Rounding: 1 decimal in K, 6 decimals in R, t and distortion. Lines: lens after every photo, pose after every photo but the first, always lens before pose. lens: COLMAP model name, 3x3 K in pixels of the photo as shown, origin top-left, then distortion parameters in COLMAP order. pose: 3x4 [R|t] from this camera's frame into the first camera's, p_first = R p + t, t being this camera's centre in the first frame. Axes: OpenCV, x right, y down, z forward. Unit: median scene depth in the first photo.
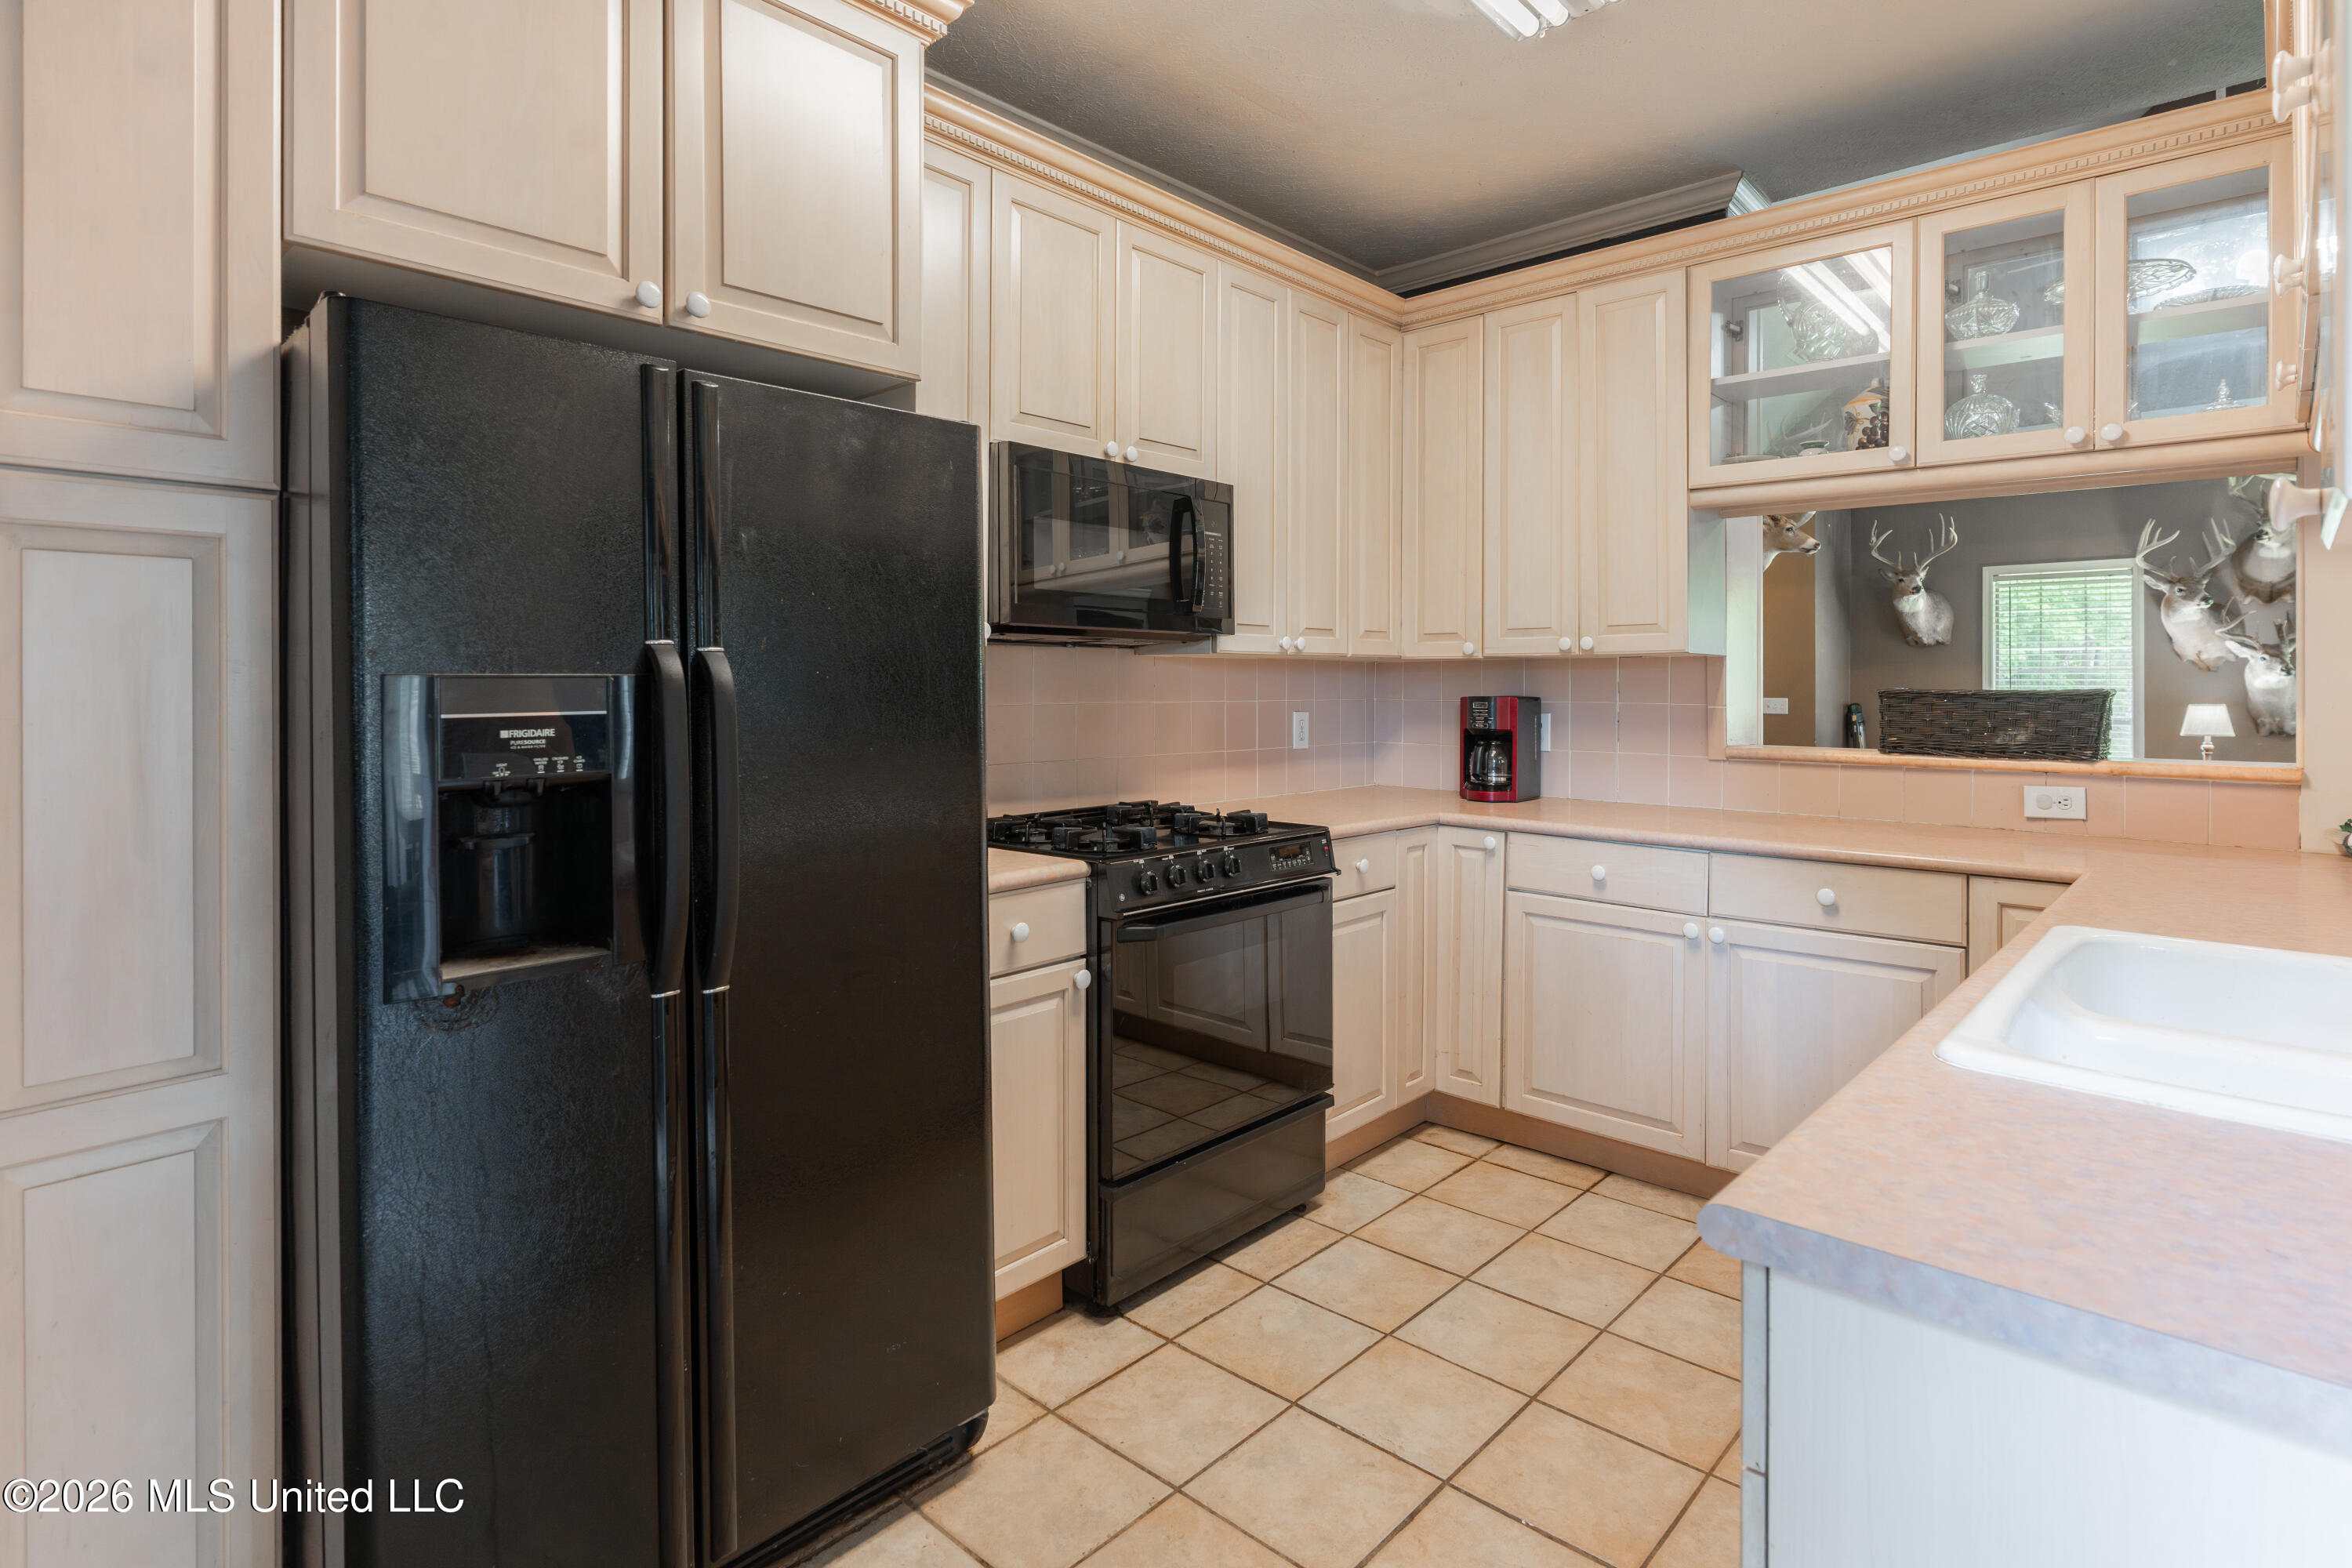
lens RADIAL K [[1194.1, 0, 1145.0], [0, 1194.1, 693.1], [0, 0, 1]] dist [-0.000195, 0.000293]
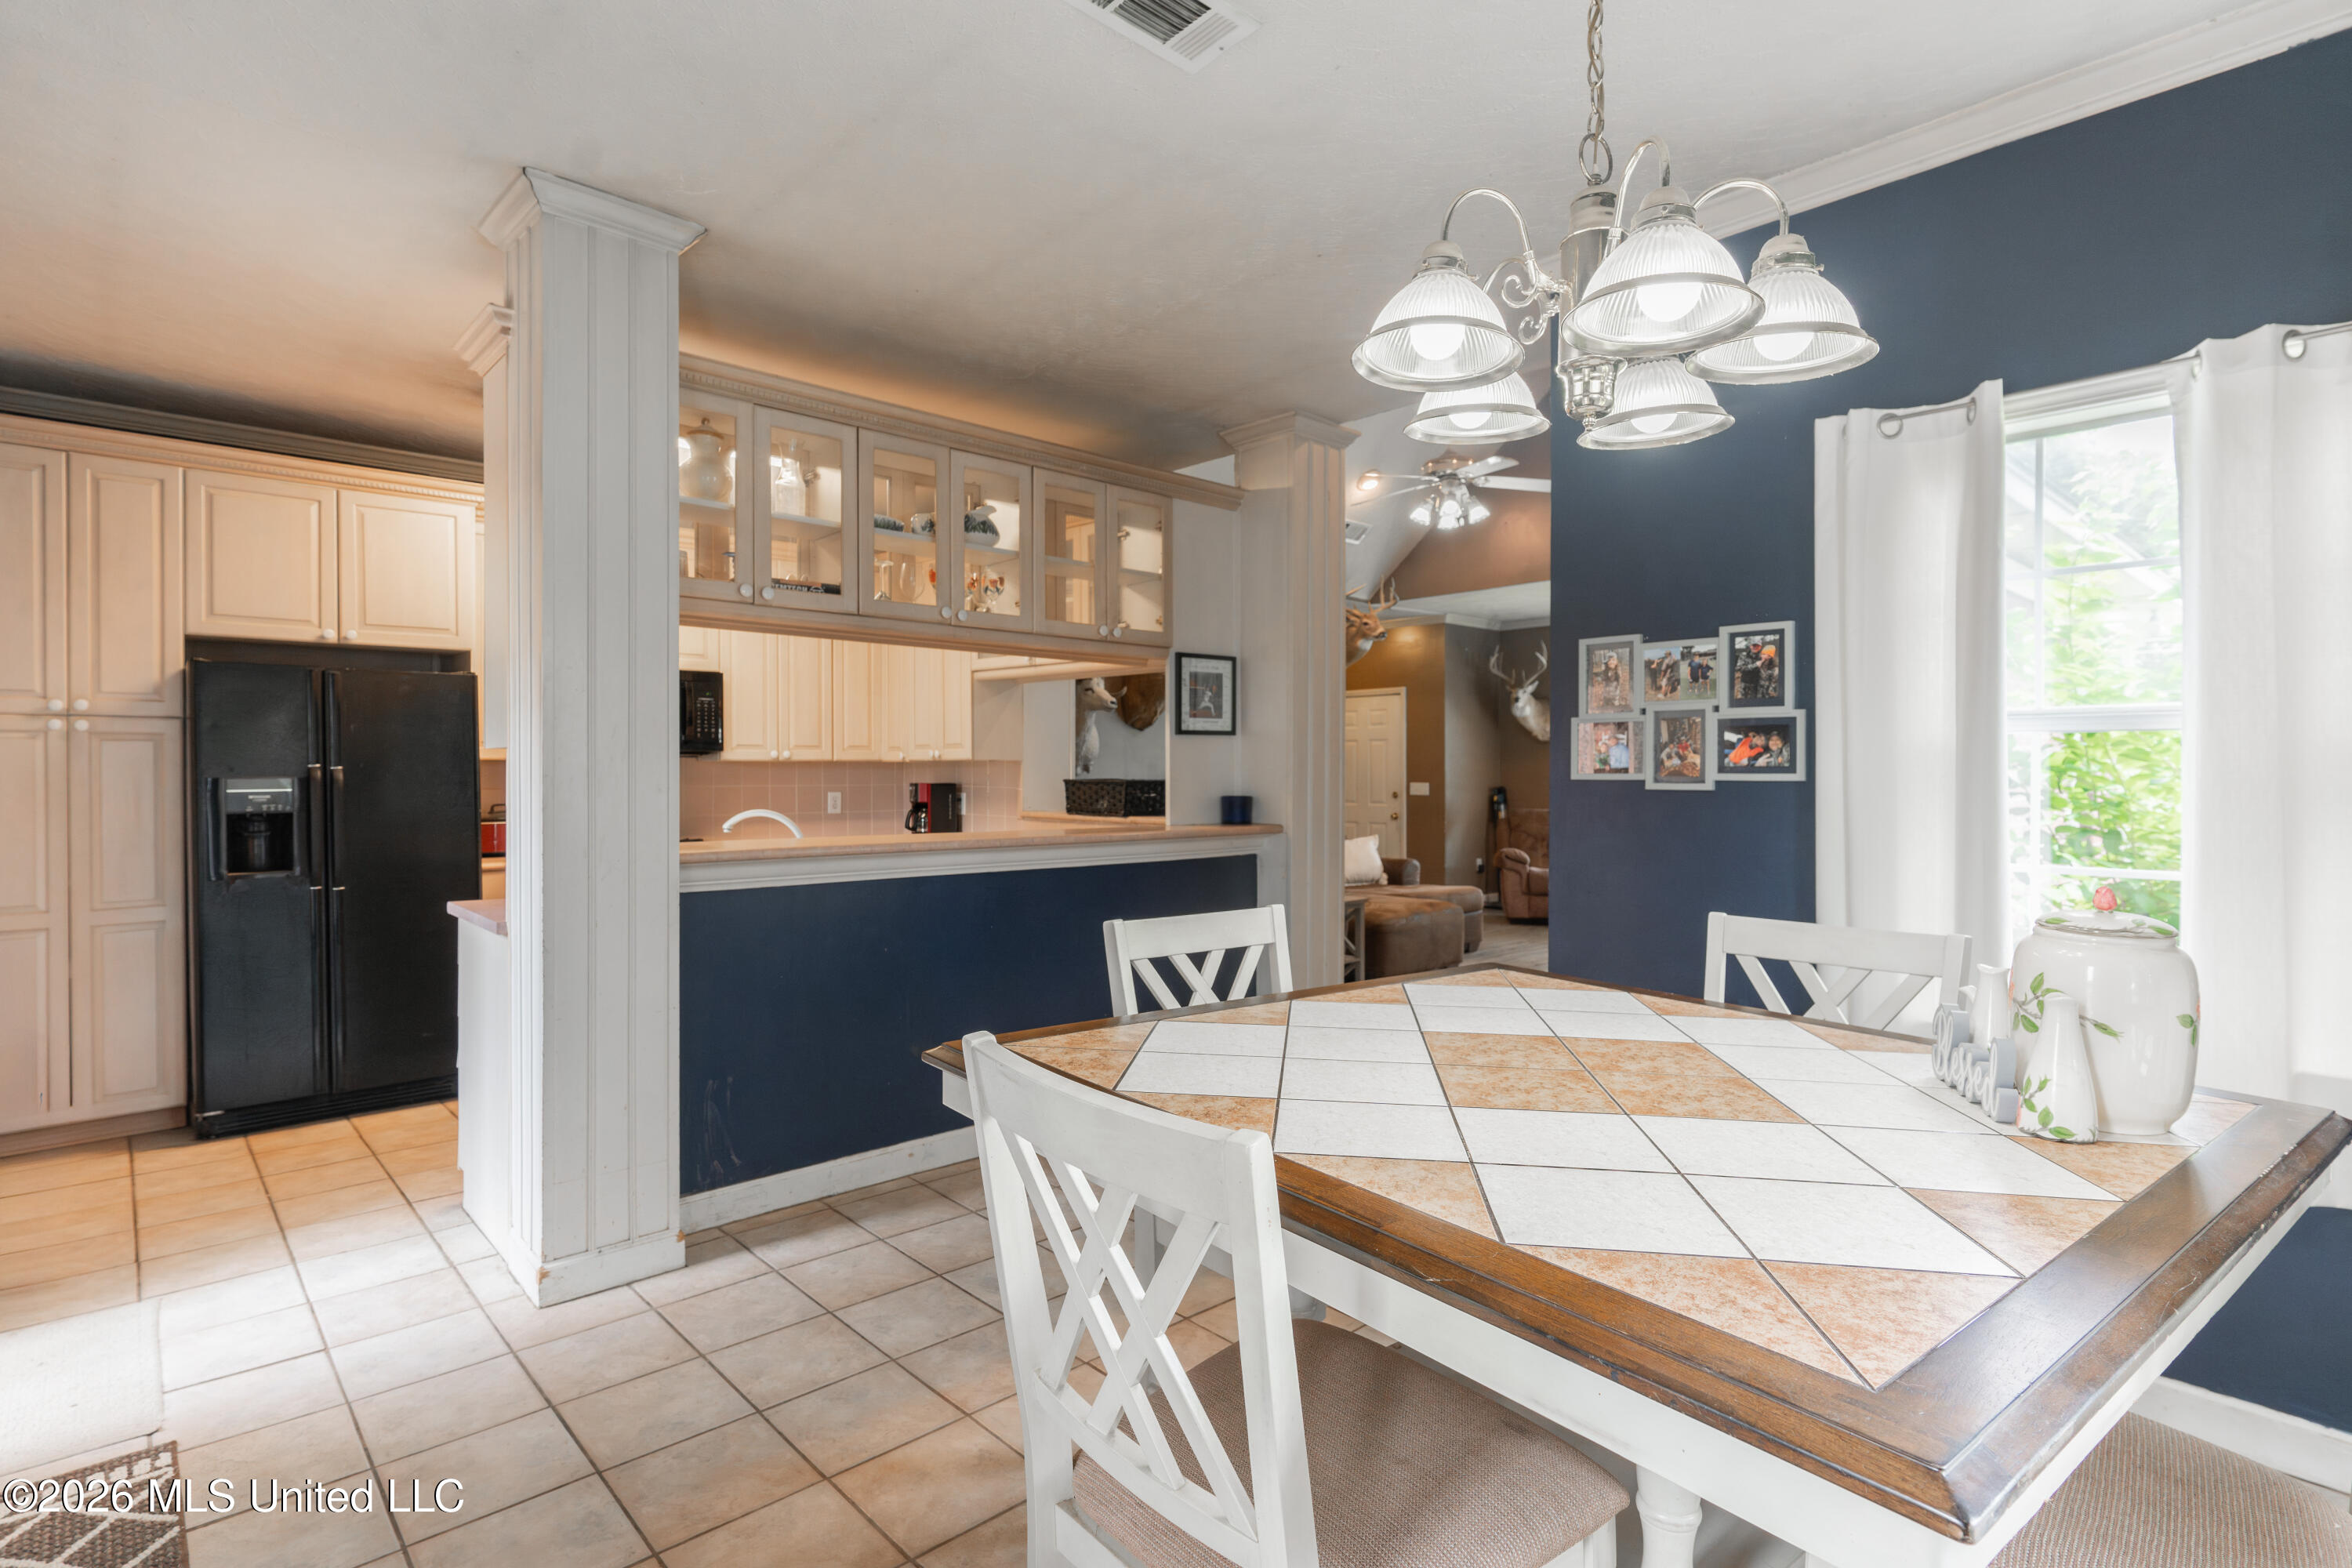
lens RADIAL K [[1194.1, 0, 1162.3], [0, 1194.1, 786.4], [0, 0, 1]] dist [-0.000195, 0.000293]
pose [[0.995406, 0.000185, -0.095742, 1.004048], [0.000598, 0.999967, 0.008147, -0.007559], [0.095740, -0.008167, 0.995373, -0.878044]]
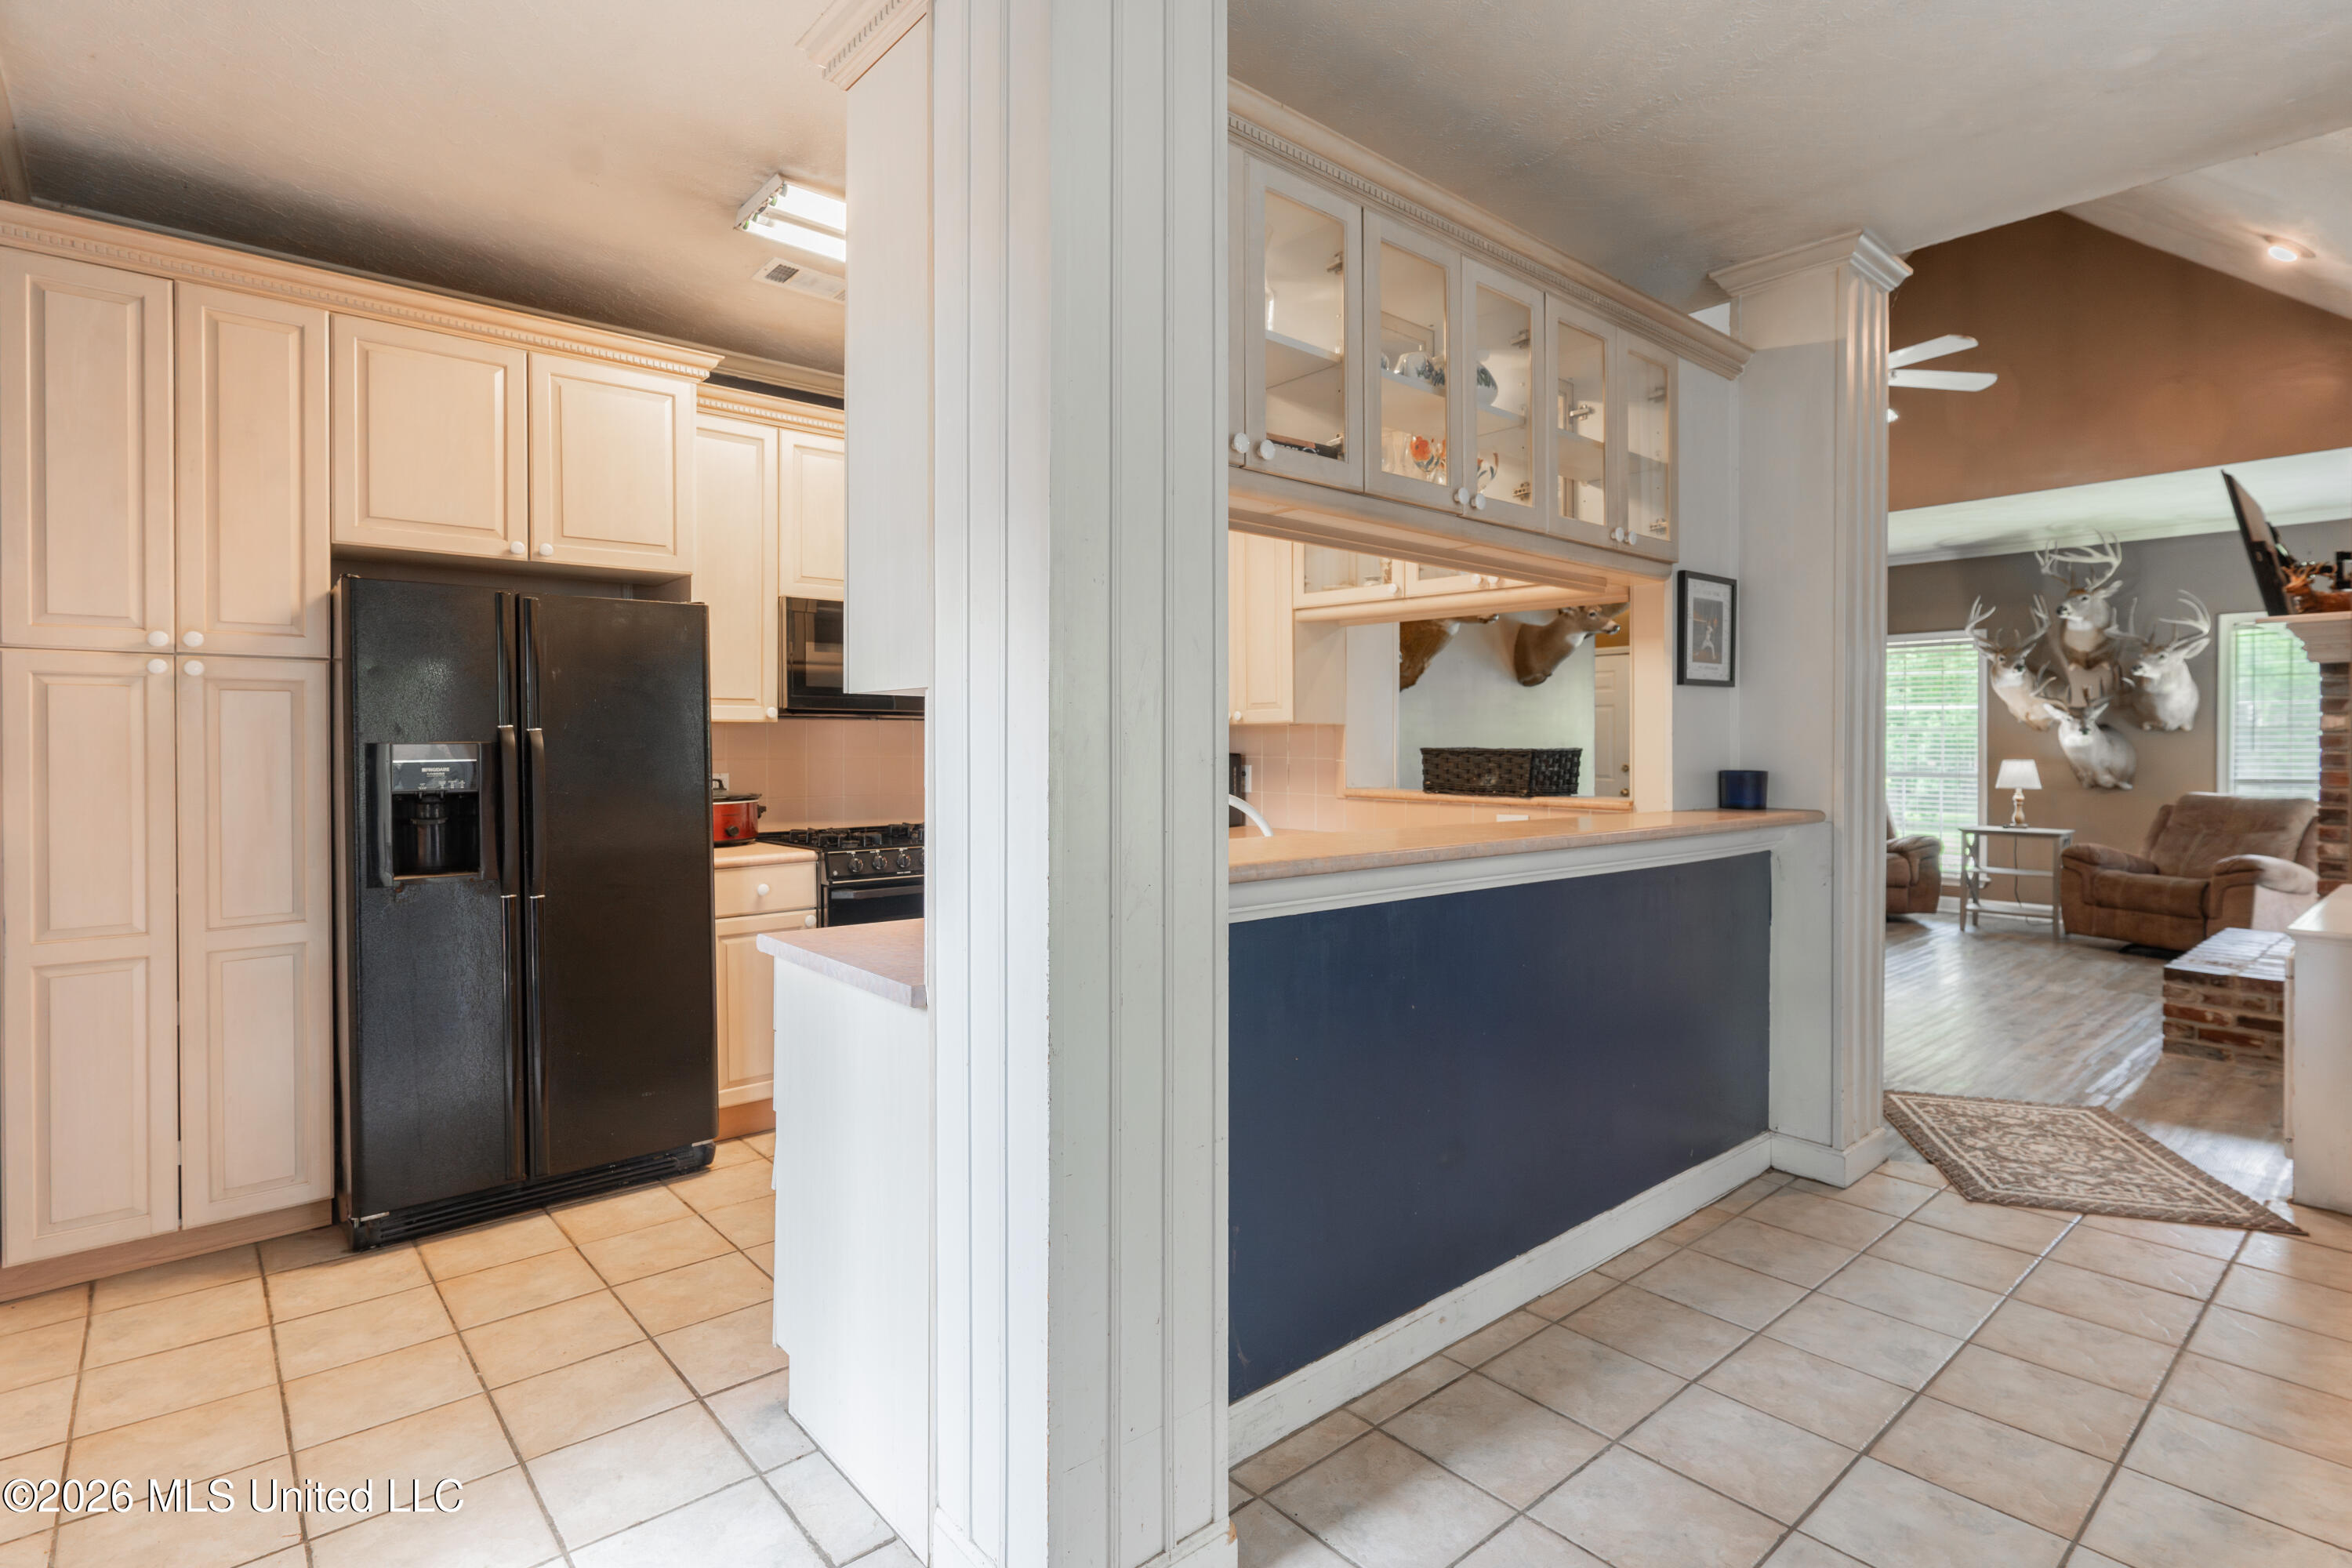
lens RADIAL K [[1194.1, 0, 1183.9], [0, 1194.1, 761.0], [0, 0, 1]] dist [-0.000195, 0.000293]
pose [[0.992625, 0.001785, -0.121216, 0.537022], [-0.000597, 0.999951, 0.009834, -0.001731], [0.121228, -0.009689, 0.992577, -0.483506]]
